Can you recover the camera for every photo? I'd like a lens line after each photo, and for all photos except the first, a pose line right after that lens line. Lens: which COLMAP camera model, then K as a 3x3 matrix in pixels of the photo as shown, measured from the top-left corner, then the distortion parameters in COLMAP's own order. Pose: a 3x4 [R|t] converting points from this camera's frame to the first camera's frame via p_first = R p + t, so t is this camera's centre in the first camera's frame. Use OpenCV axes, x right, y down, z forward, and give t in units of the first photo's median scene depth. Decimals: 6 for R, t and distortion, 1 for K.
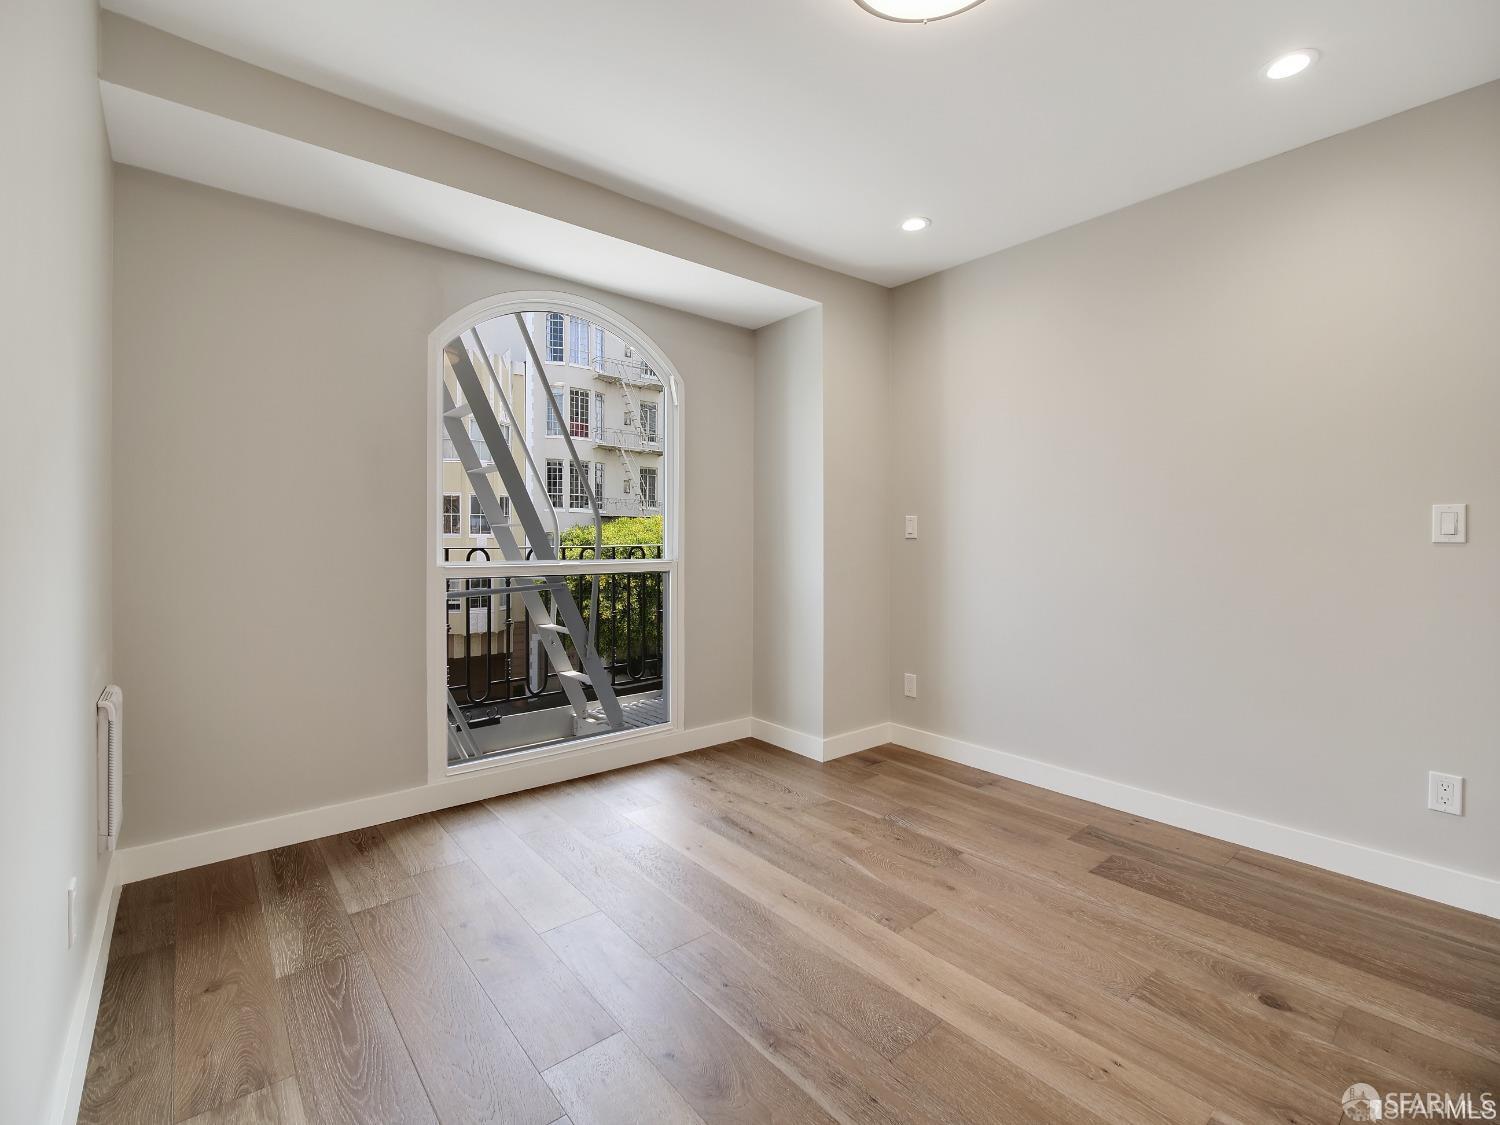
lens RADIAL K [[671.9, 0, 741.3], [0, 671.9, 542.2], [0, 0, 1]] dist [-0.003274, -0.000913]
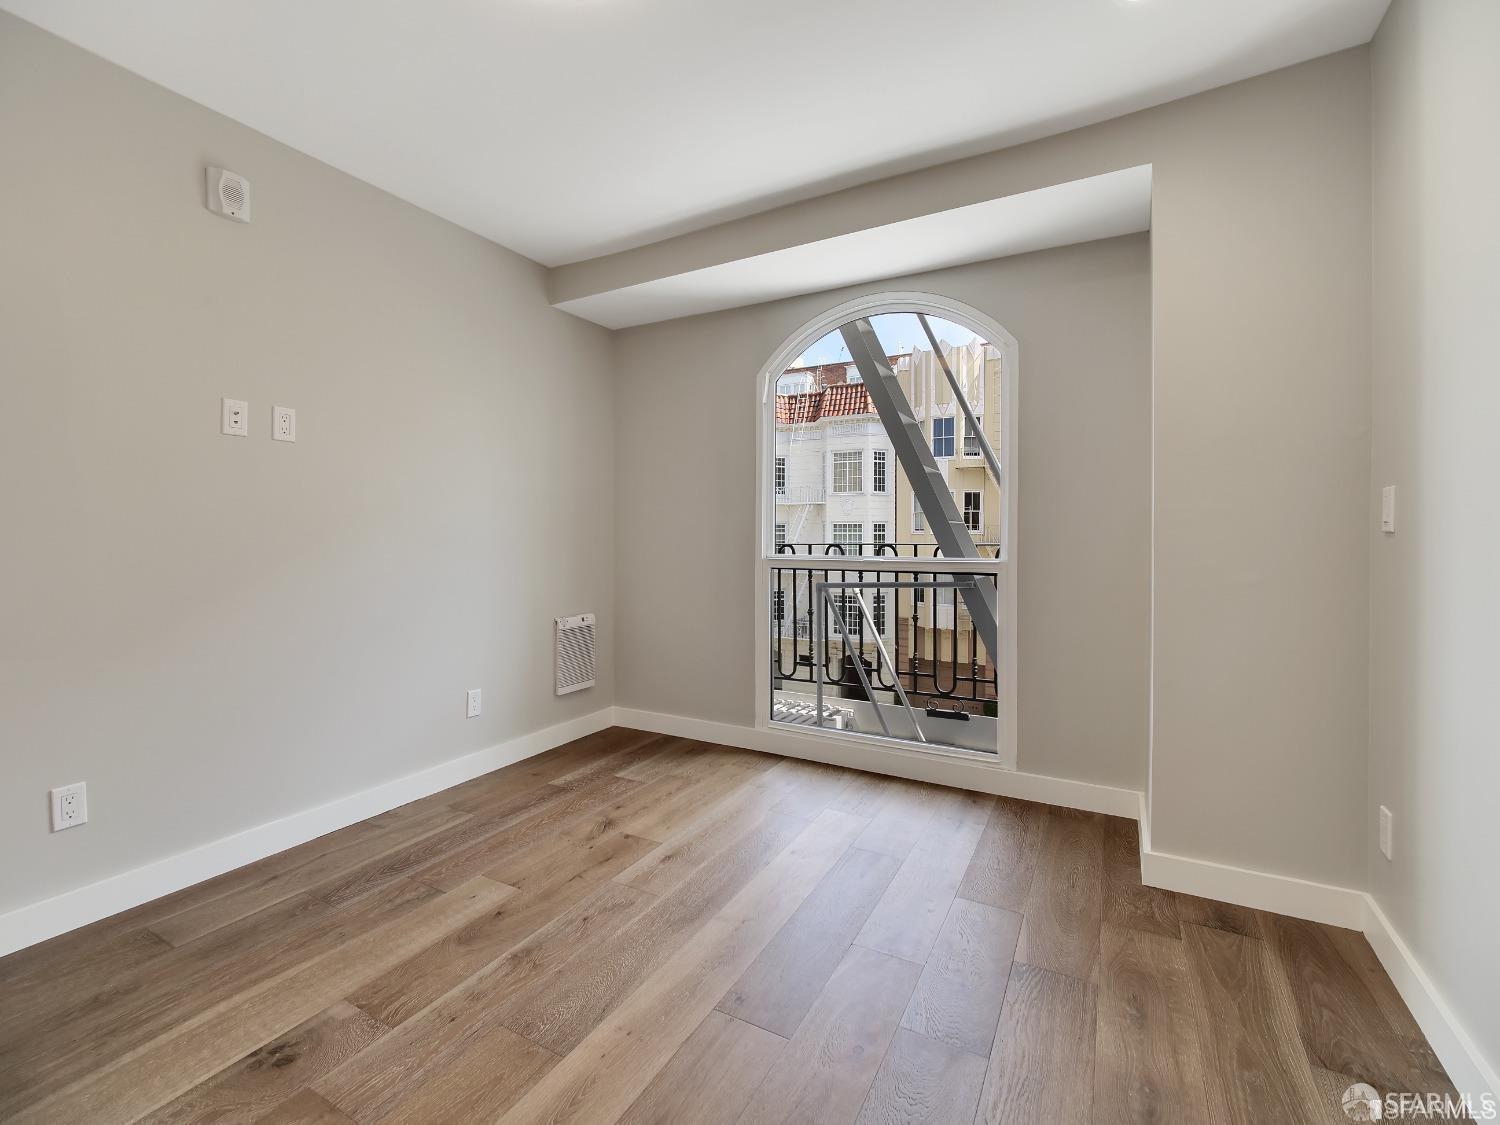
lens RADIAL K [[671.9, 0, 741.3], [0, 671.9, 542.2], [0, 0, 1]] dist [-0.003274, -0.000913]
pose [[0.363576, 0.006353, -0.931543, 0.631867], [-0.002110, 0.999980, 0.005996, -0.000922], [0.931562, -0.000214, 0.363582, 0.453047]]
